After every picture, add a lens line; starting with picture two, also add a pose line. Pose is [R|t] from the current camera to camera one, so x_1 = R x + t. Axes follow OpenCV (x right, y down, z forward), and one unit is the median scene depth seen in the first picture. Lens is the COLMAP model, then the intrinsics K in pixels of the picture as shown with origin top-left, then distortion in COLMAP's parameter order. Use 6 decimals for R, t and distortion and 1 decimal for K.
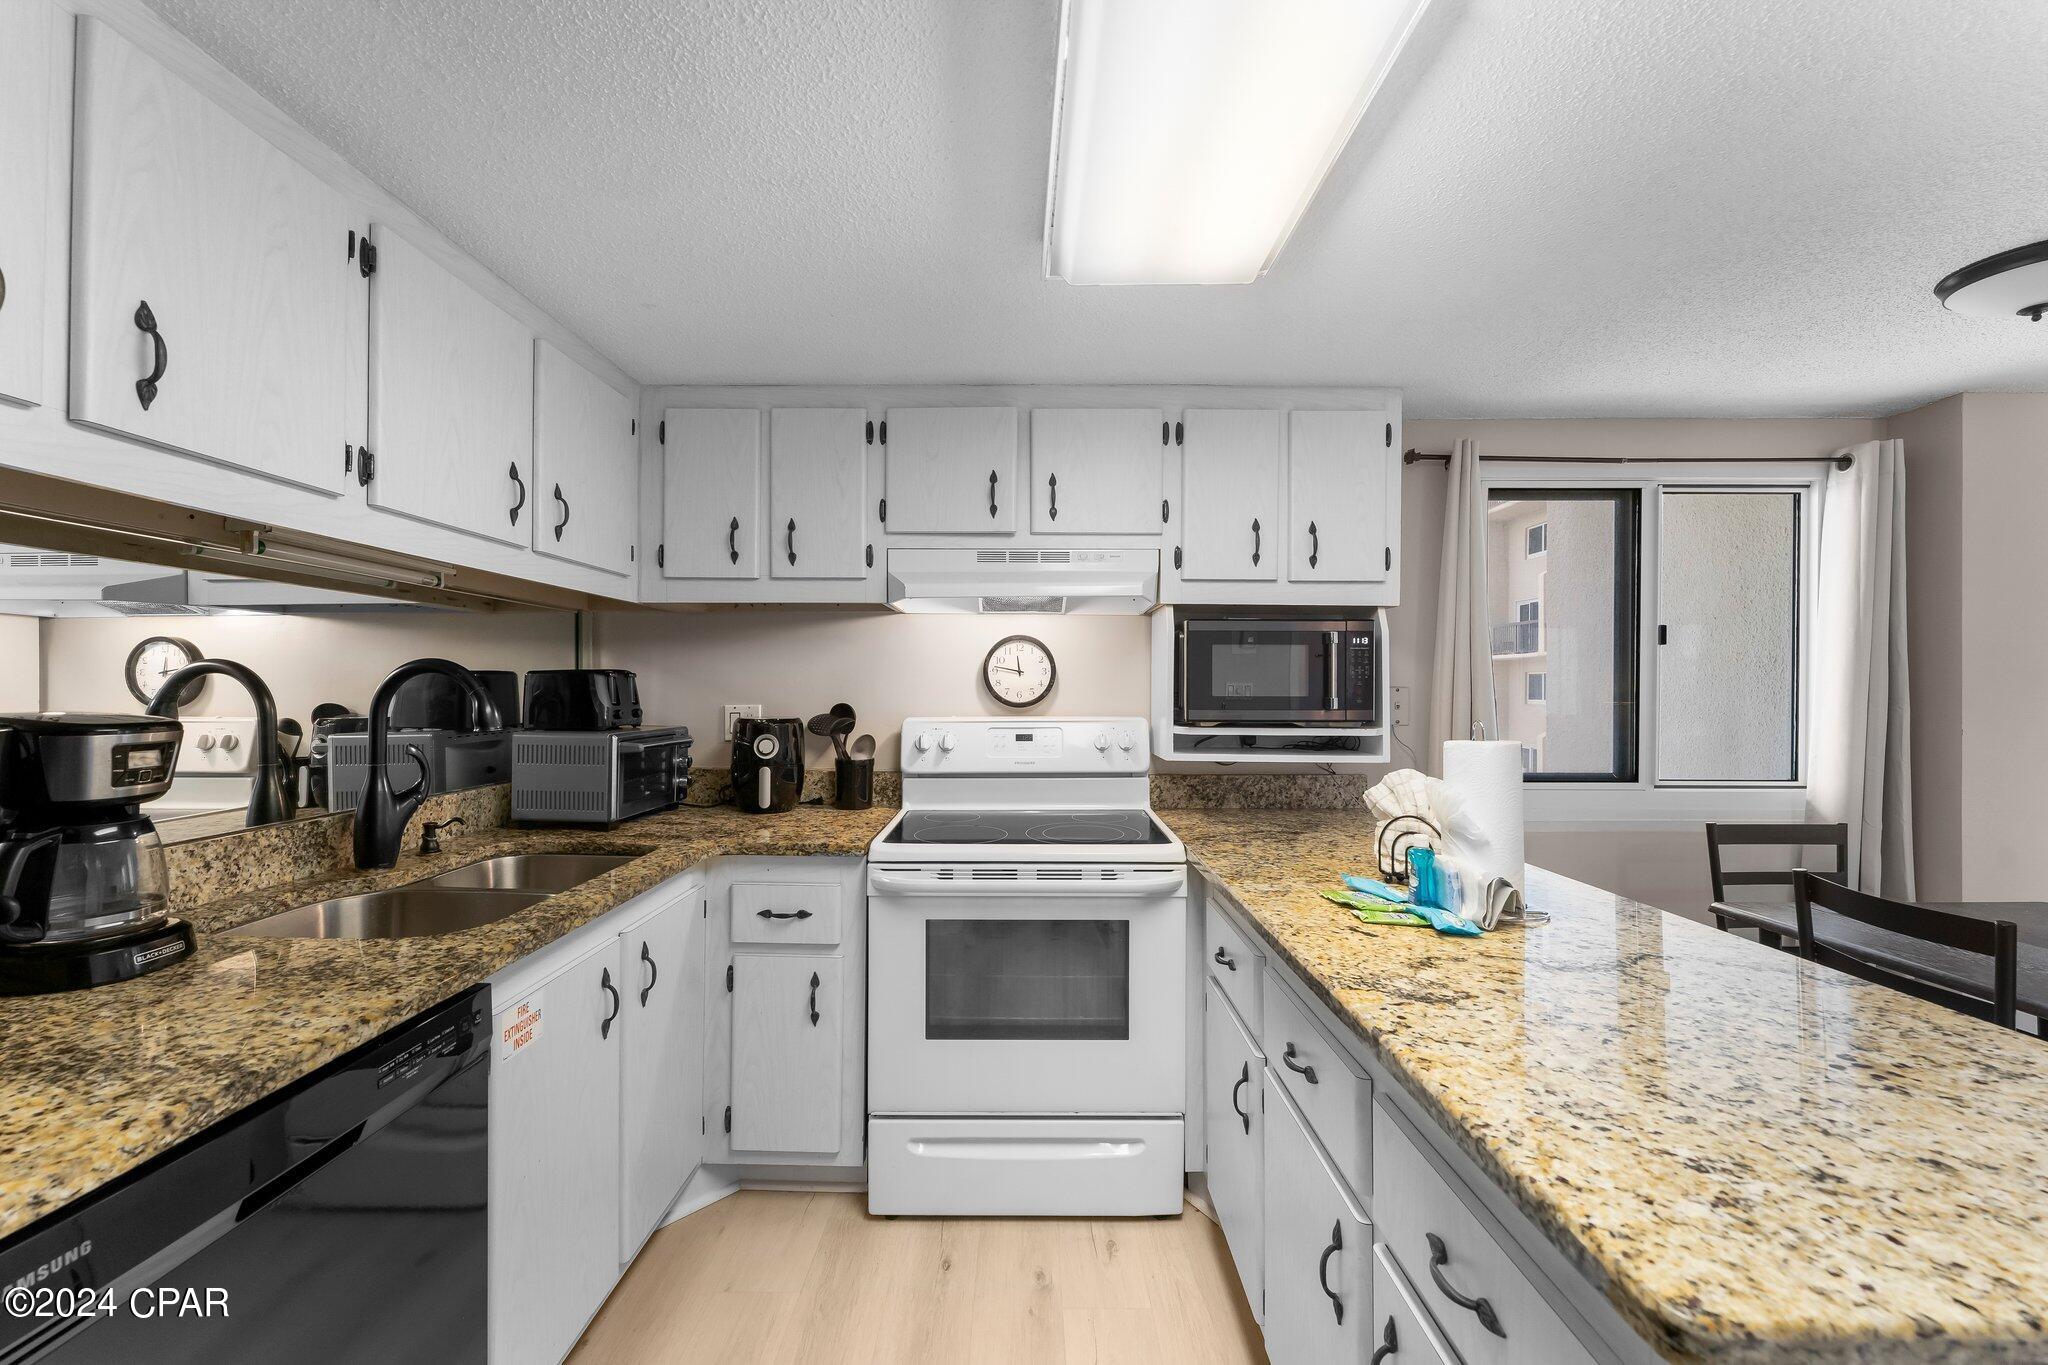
lens RADIAL K [[821.8, 0, 1015.9], [0, 821.8, 683.2], [0, 0, 1]] dist [0.001971, 0.000356]
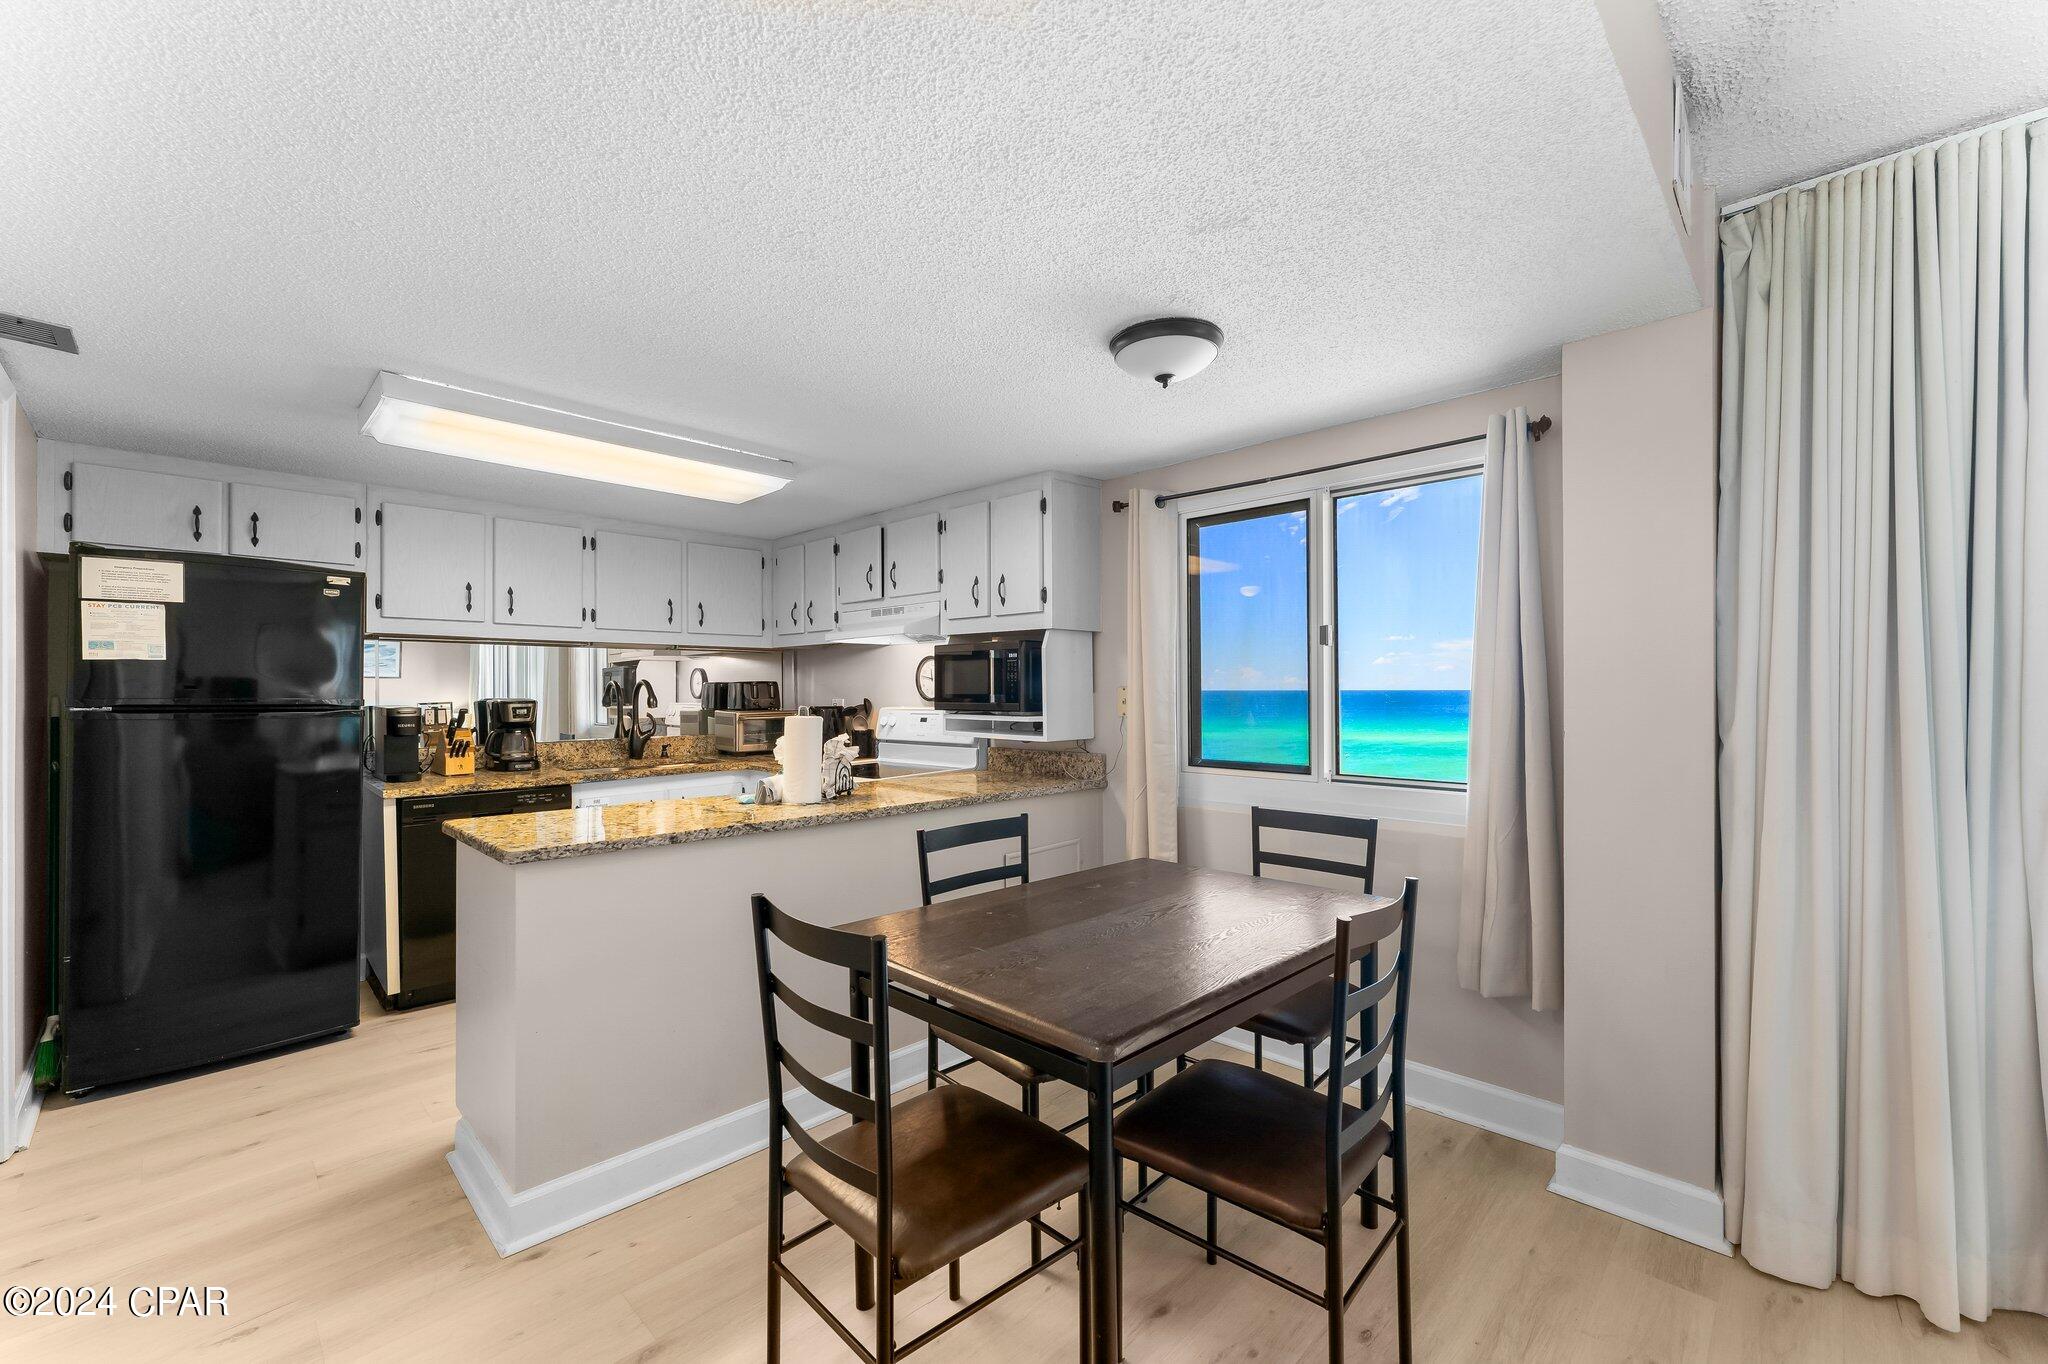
lens RADIAL K [[821.8, 0, 1051.7], [0, 821.8, 684.2], [0, 0, 1]] dist [0.001971, 0.000356]
pose [[0.728683, -0.009879, -0.684779, 1.409916], [0.009032, 0.999948, -0.004814, 0.006528], [0.684791, -0.002677, 0.728734, -0.009376]]
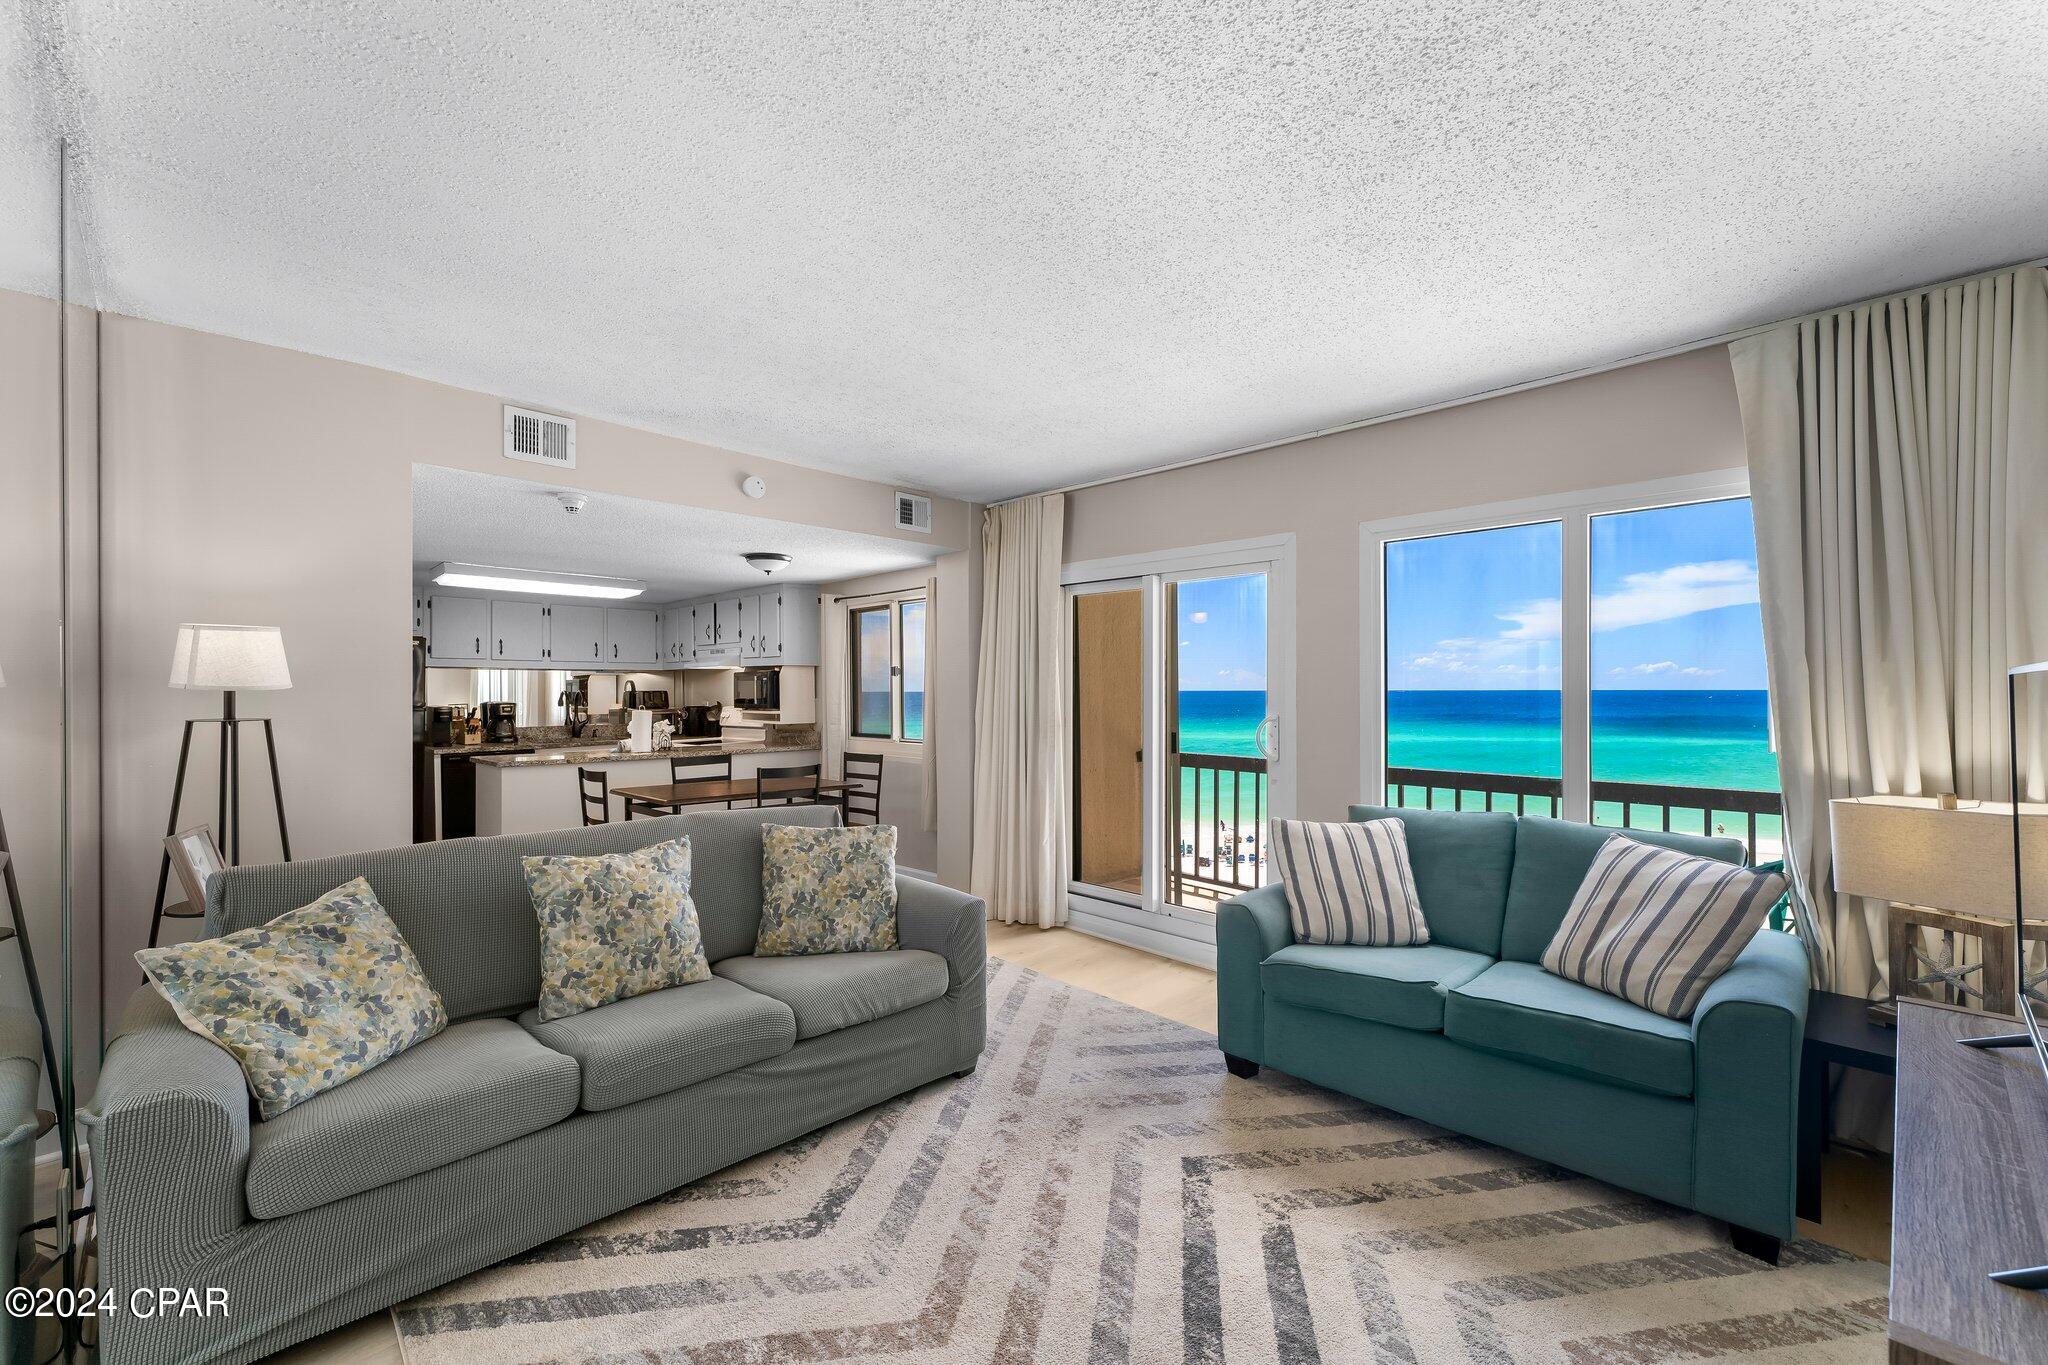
lens RADIAL K [[821.8, 0, 1037.0], [0, 821.8, 687.2], [0, 0, 1]] dist [0.001971, 0.000356]
pose [[0.728643, -0.007731, -0.684850, 2.868440], [0.010397, 0.999946, -0.000225, -0.013779], [0.684815, -0.006957, 0.728684, -0.371313]]
